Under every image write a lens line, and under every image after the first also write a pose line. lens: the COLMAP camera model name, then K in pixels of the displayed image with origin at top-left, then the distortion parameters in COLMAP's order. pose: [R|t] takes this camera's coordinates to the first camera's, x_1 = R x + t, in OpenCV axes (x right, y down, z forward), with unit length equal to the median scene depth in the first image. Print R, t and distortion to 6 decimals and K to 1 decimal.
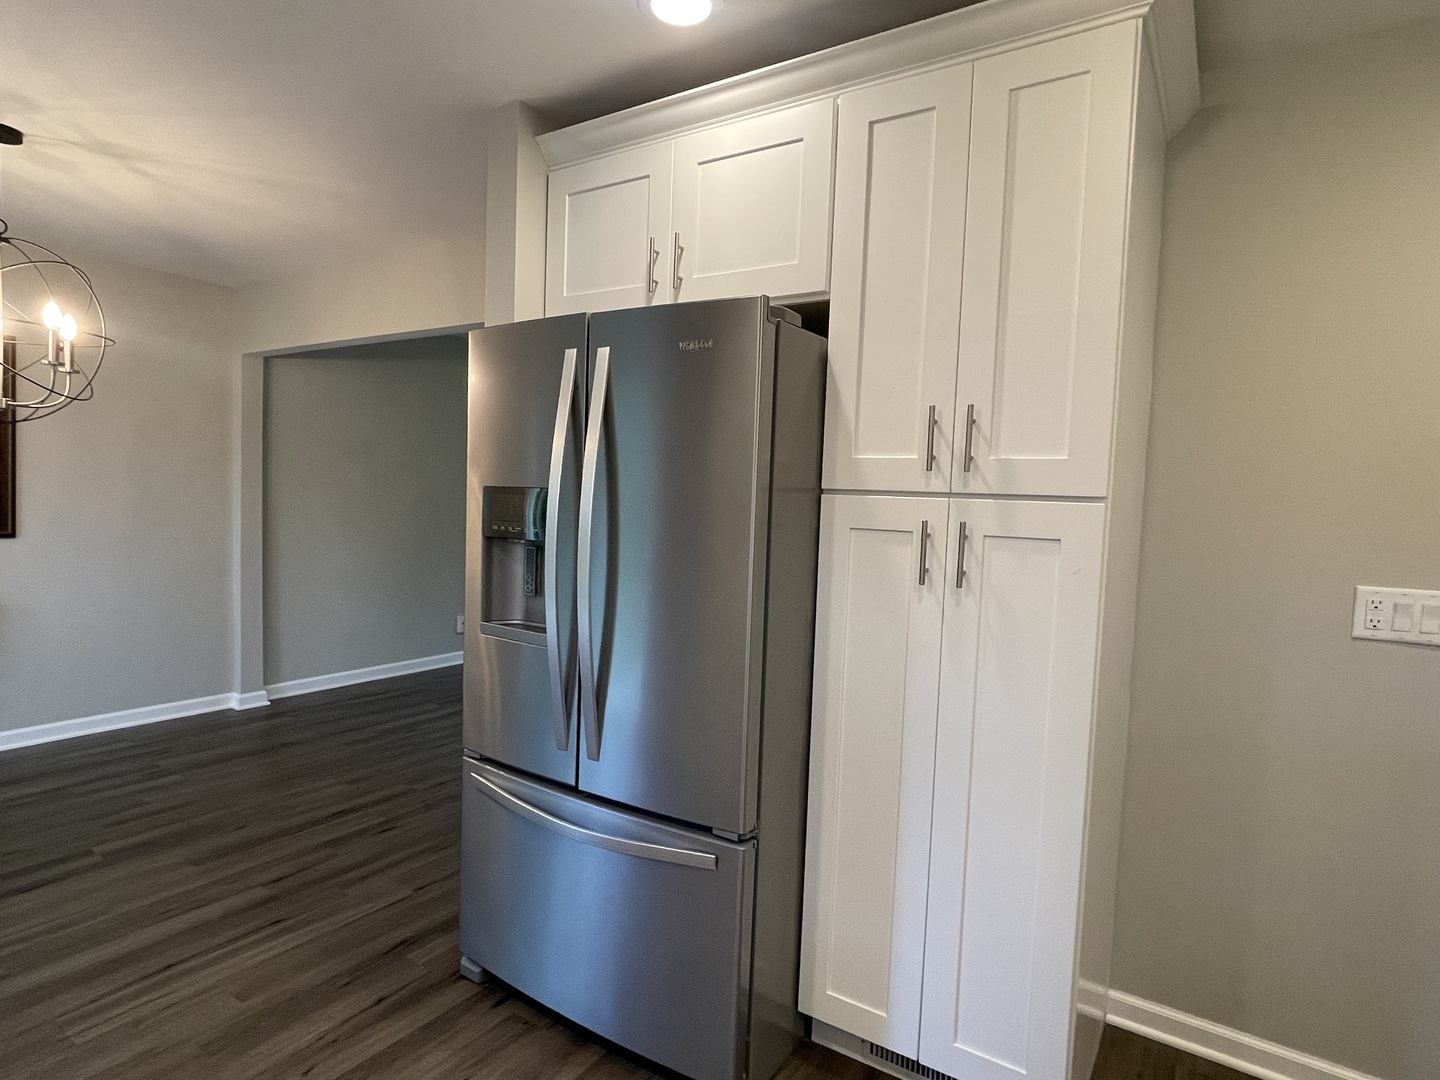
lens RADIAL K [[803.5, 0, 711.2], [0, 803.5, 541.9], [0, 0, 1]] dist [-0.001052, -0.000322]
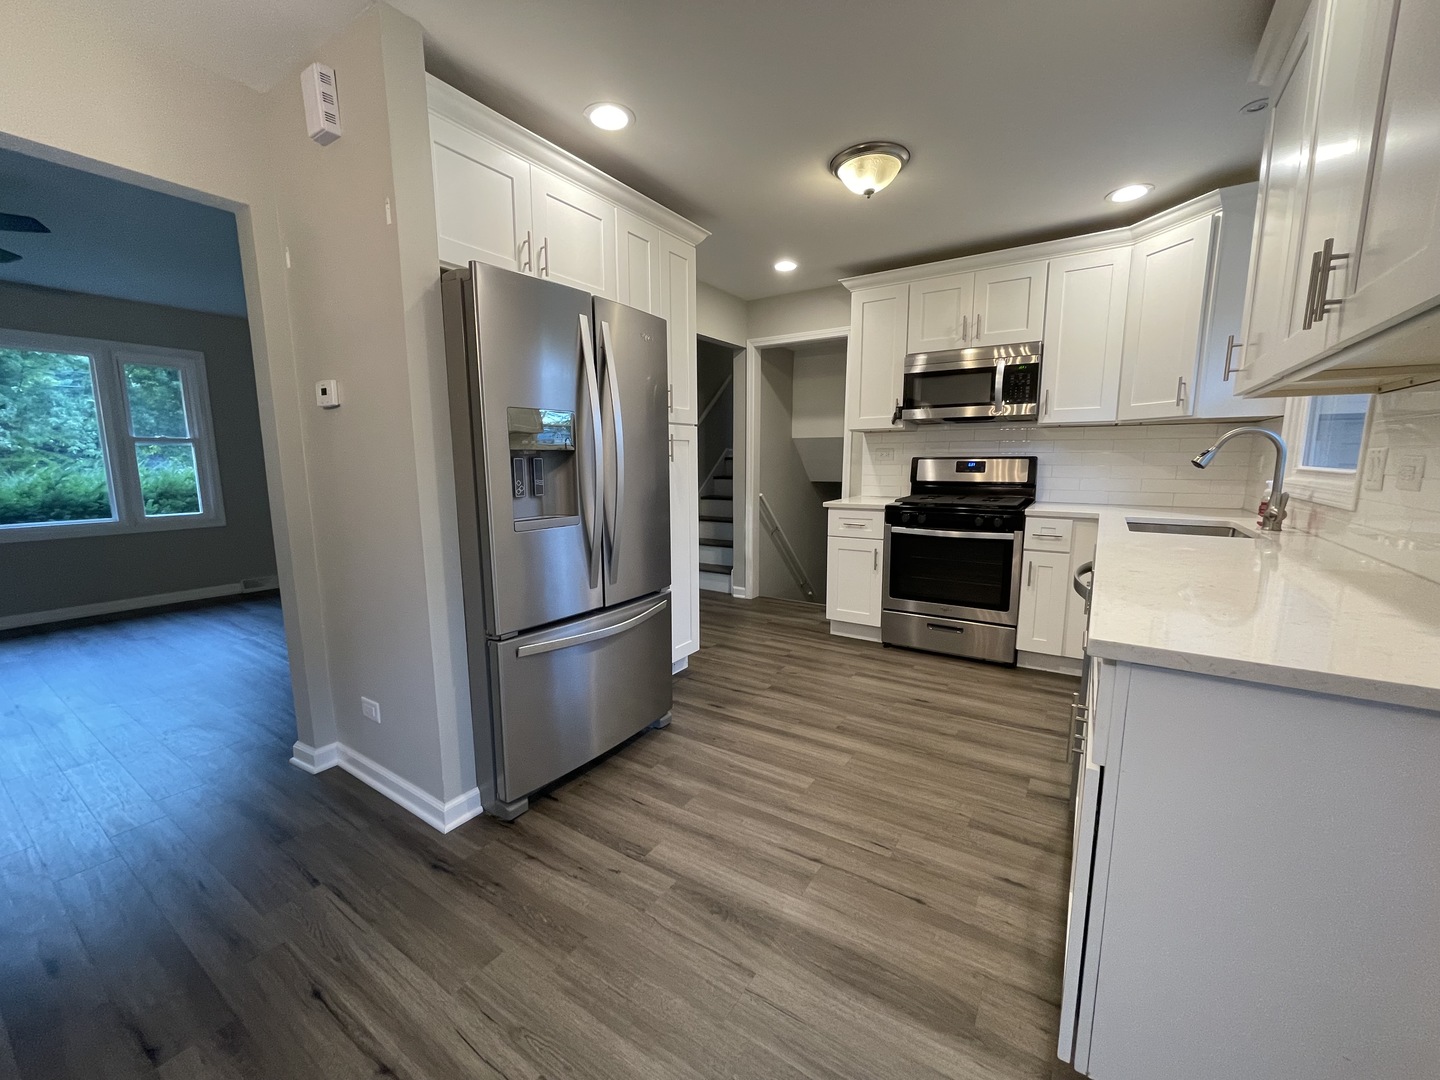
lens RADIAL K [[581.6, 0, 708.2], [0, 581.6, 542.9], [0, 0, 1]] dist [-0.002829, 0.000335]
pose [[-0.002960, -0.179099, 0.983827, -0.781353], [0.061926, 0.981910, 0.178936, -0.005055], [-0.998076, 0.061454, 0.008185, 0.480950]]
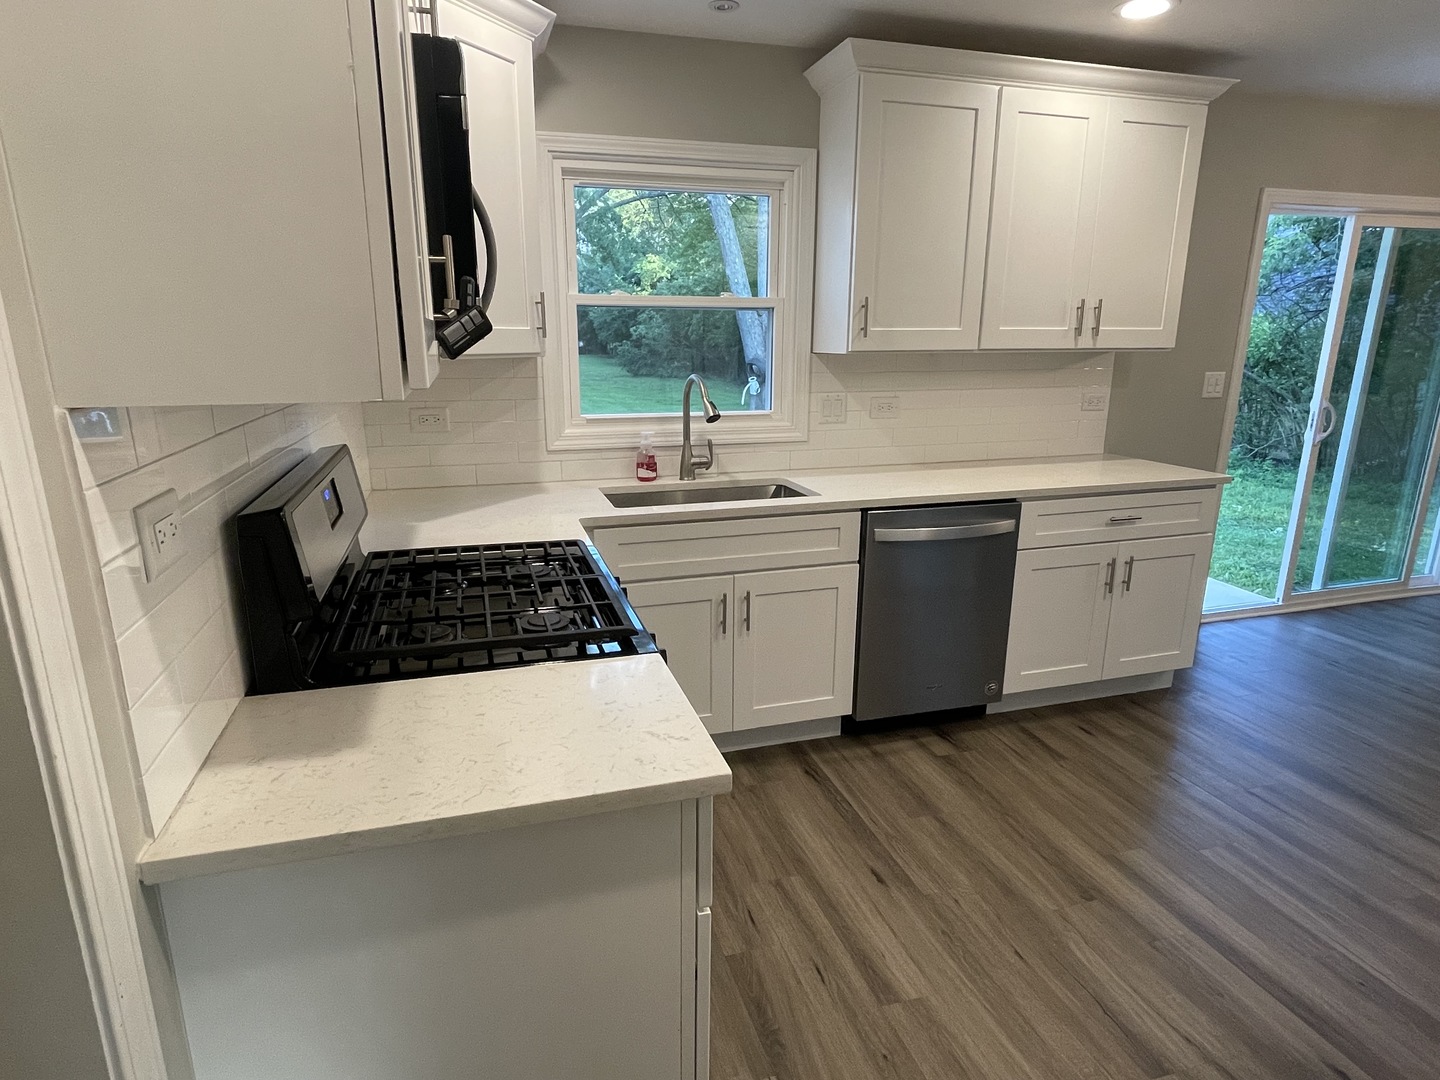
lens RADIAL K [[803.5, 0, 711.2], [0, 803.5, 541.9], [0, 0, 1]] dist [-0.001052, -0.000322]
pose [[-0.637211, 0.157734, -0.754375, 0.665081], [-0.067368, 0.963685, 0.258404, -0.028643], [0.767740, 0.215478, -0.603444, 0.415167]]
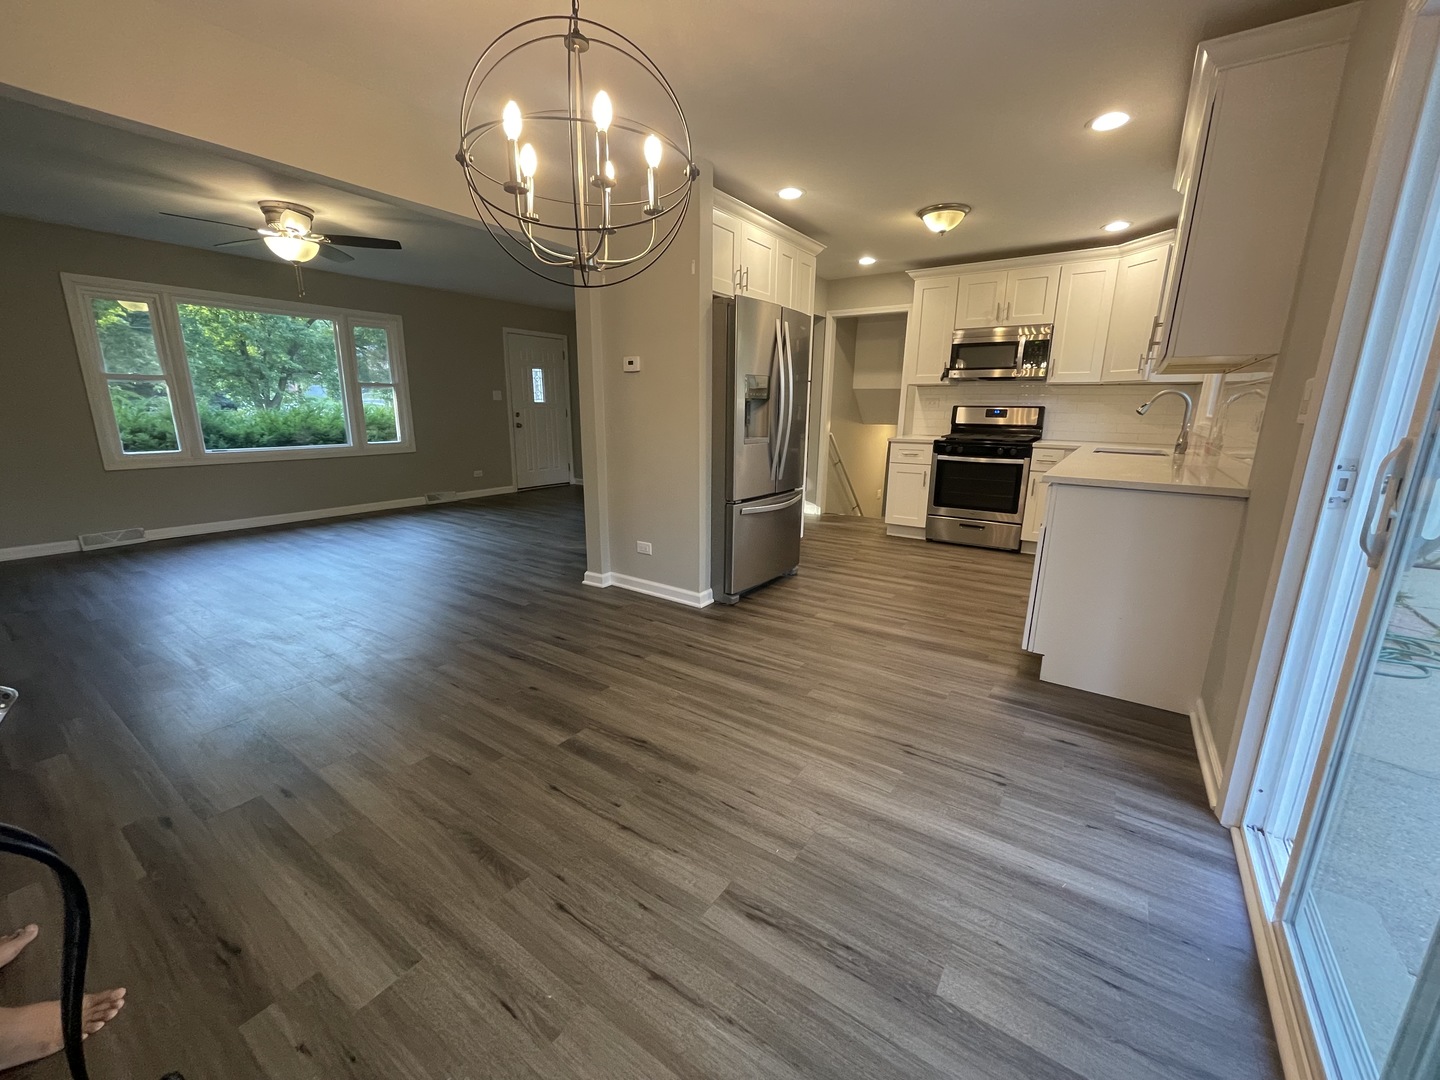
lens RADIAL K [[580.9, 0, 708.3], [0, 580.9, 543.8], [0, 0, 1]] dist [-0.007195, -0.000074]
pose [[0.022512, -0.268350, 0.963058, -1.283688], [0.049746, 0.962410, 0.267007, -0.034728], [-0.998508, 0.041897, 0.035015, 0.717742]]
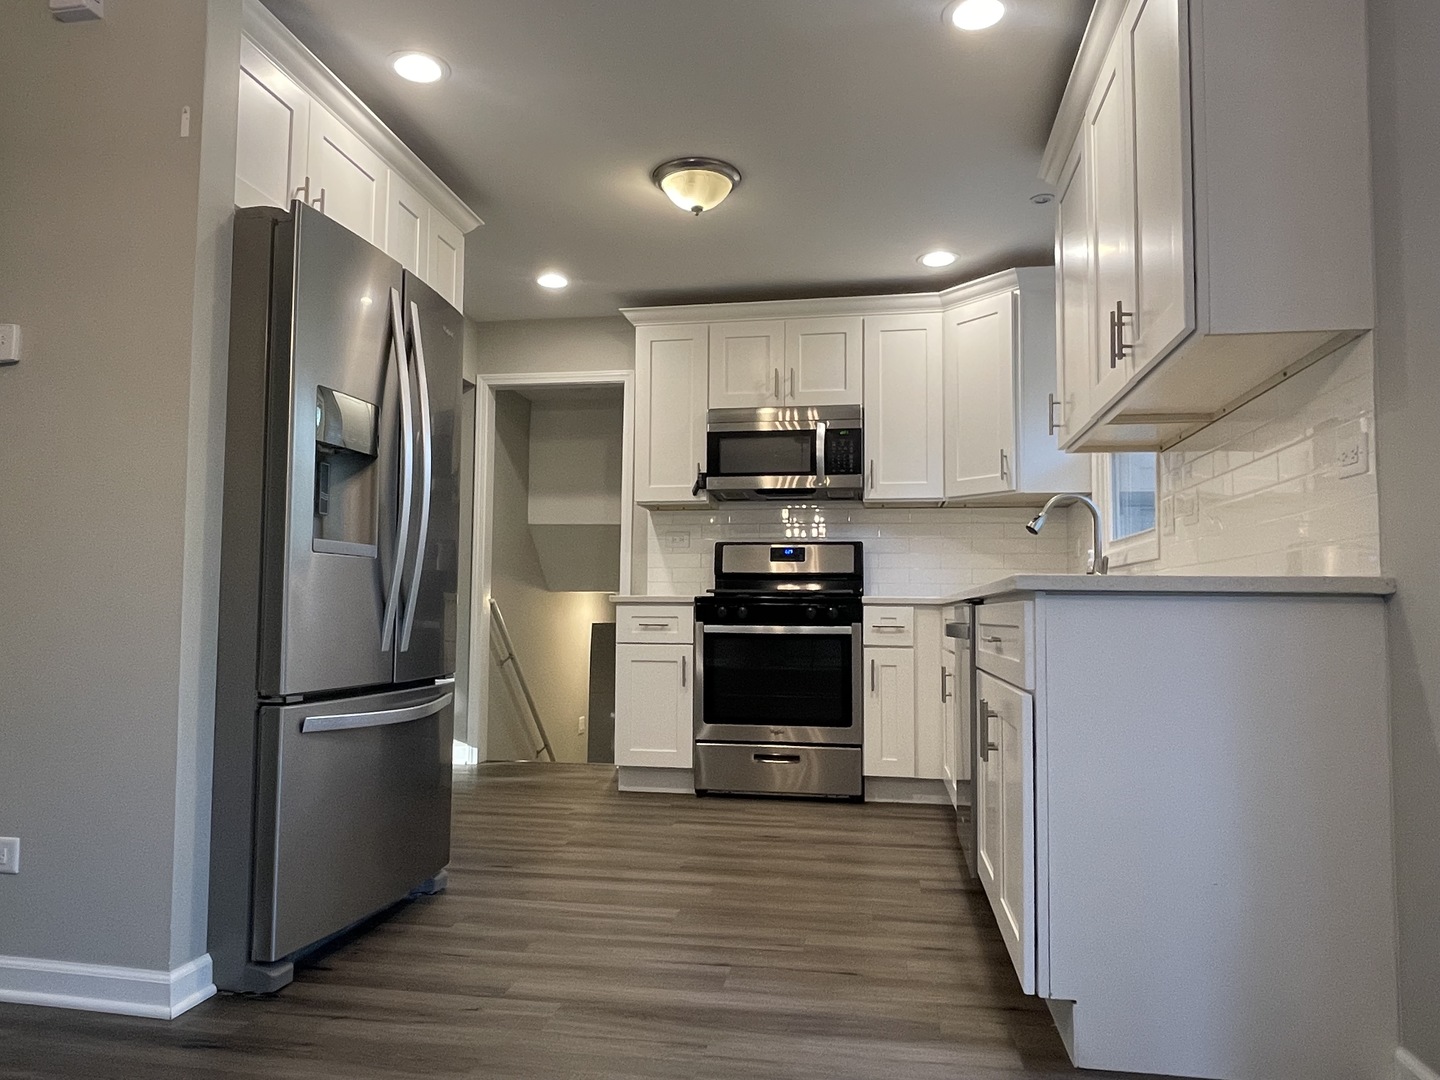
lens RADIAL K [[989.3, 0, 702.4], [0, 989.3, 547.2], [0, 0, 1]] dist [-0.001131, -0.007043]
pose [[-0.403973, 0.019643, 0.914560, -0.977562], [0.028387, 0.999557, -0.008930, 0.089035], [-0.914331, 0.022354, -0.404351, 0.713036]]
